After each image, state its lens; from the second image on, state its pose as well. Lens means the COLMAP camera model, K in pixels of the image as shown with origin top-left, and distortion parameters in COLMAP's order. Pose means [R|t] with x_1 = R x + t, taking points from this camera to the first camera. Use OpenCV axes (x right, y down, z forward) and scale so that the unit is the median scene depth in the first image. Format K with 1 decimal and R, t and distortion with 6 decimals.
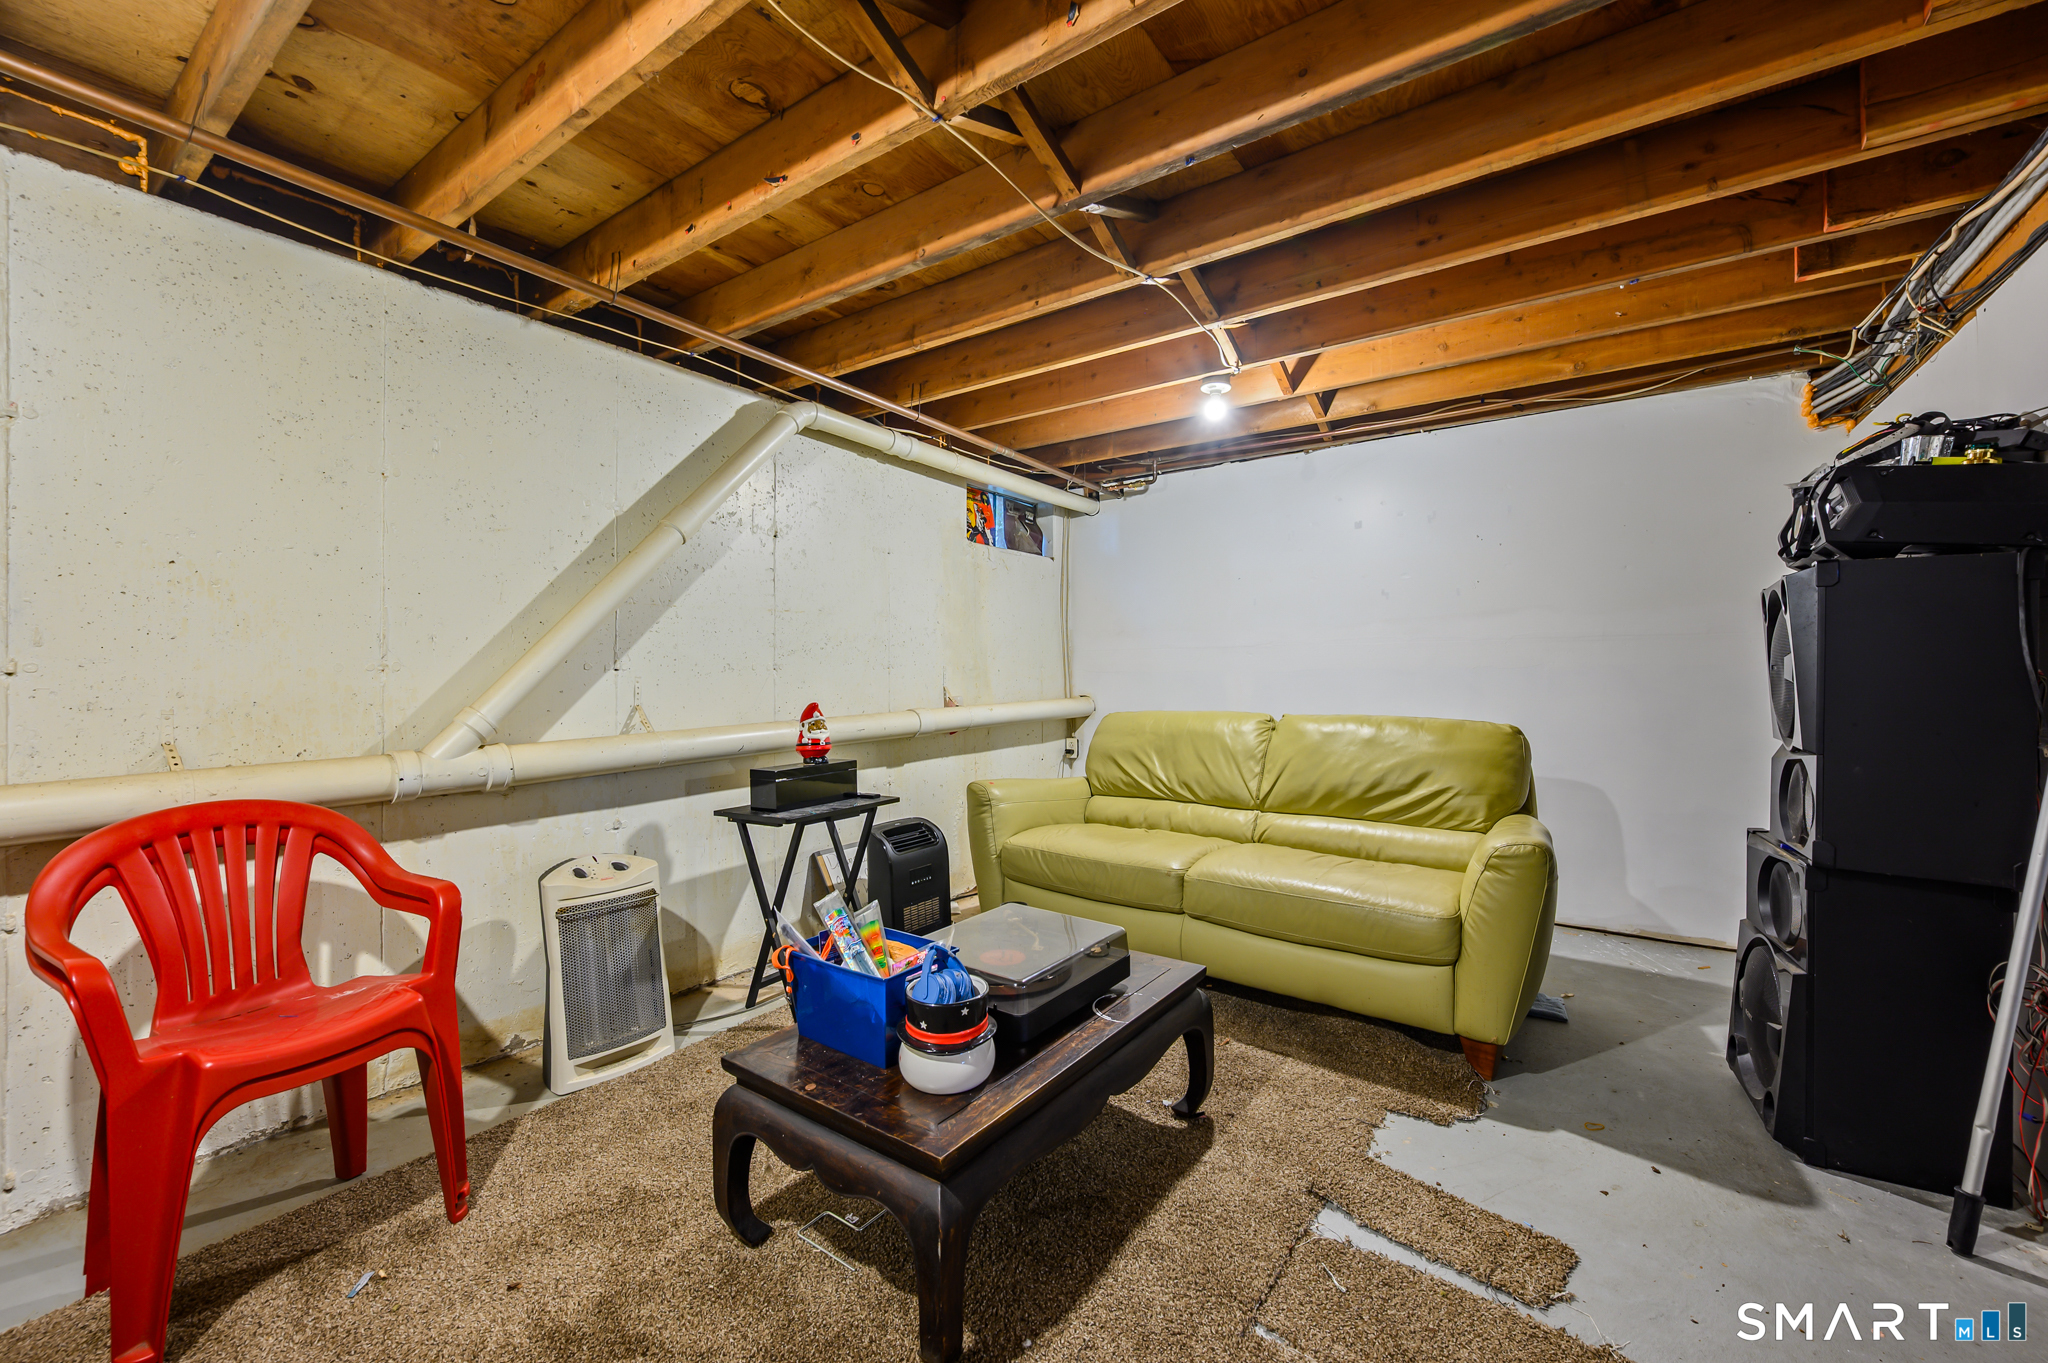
lens RADIAL K [[822.8, 0, 1030.8], [0, 822.8, 666.7], [0, 0, 1]] dist [0.001839, -0.000150]
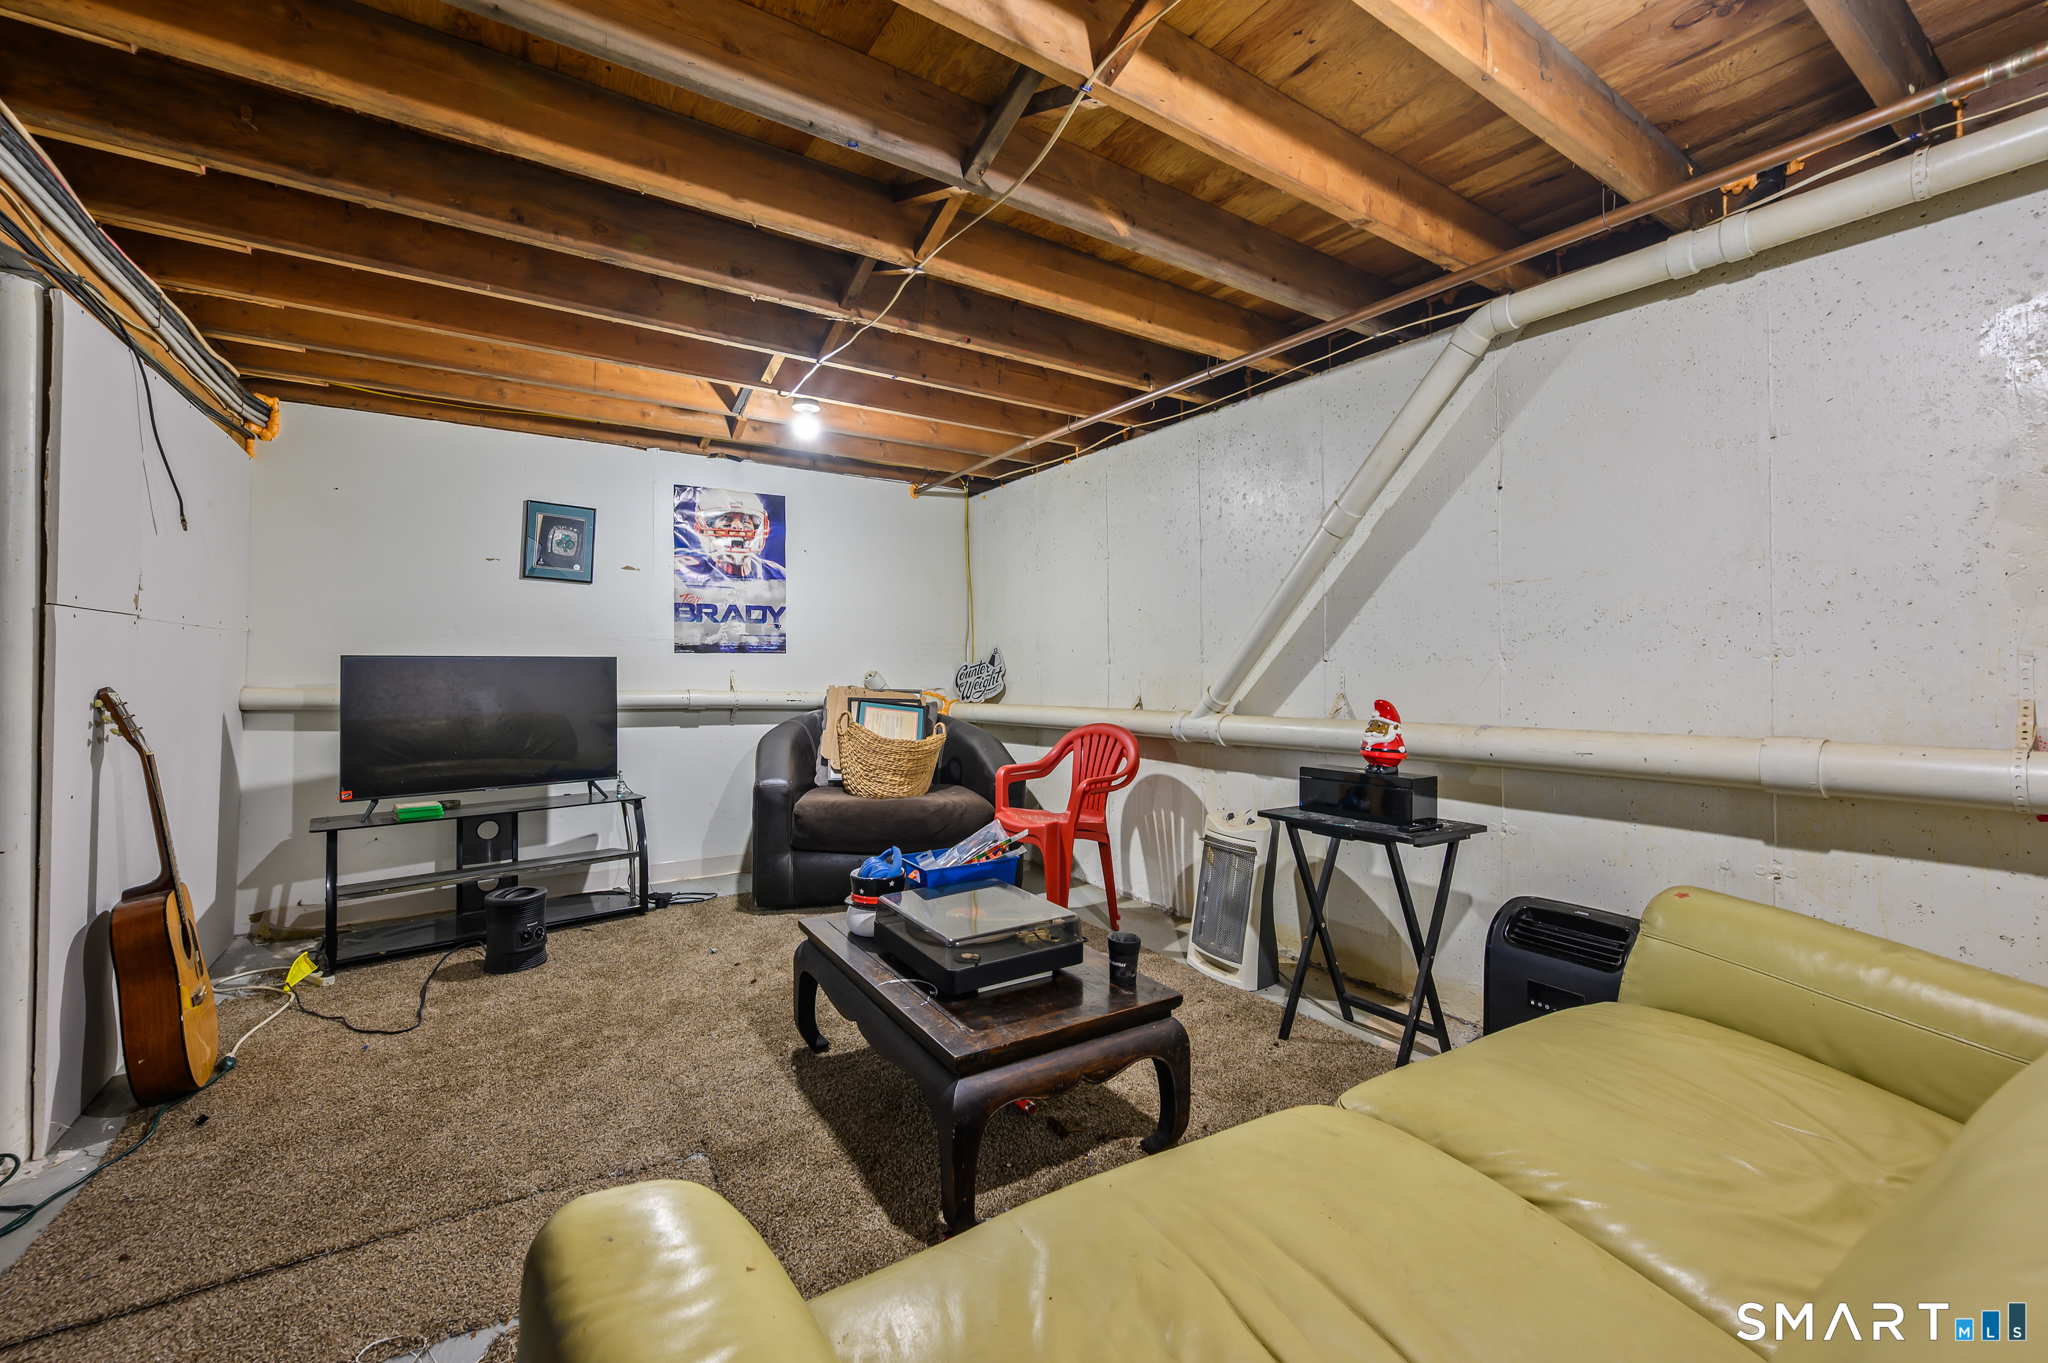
lens RADIAL K [[822.8, 0, 1030.8], [0, 822.8, 666.7], [0, 0, 1]] dist [0.001839, -0.000150]
pose [[-0.368335, 0.012277, -0.929612, 0.662094], [0.013236, 0.999881, 0.007961, -0.001977], [0.929599, -0.009372, -0.368453, 0.999712]]
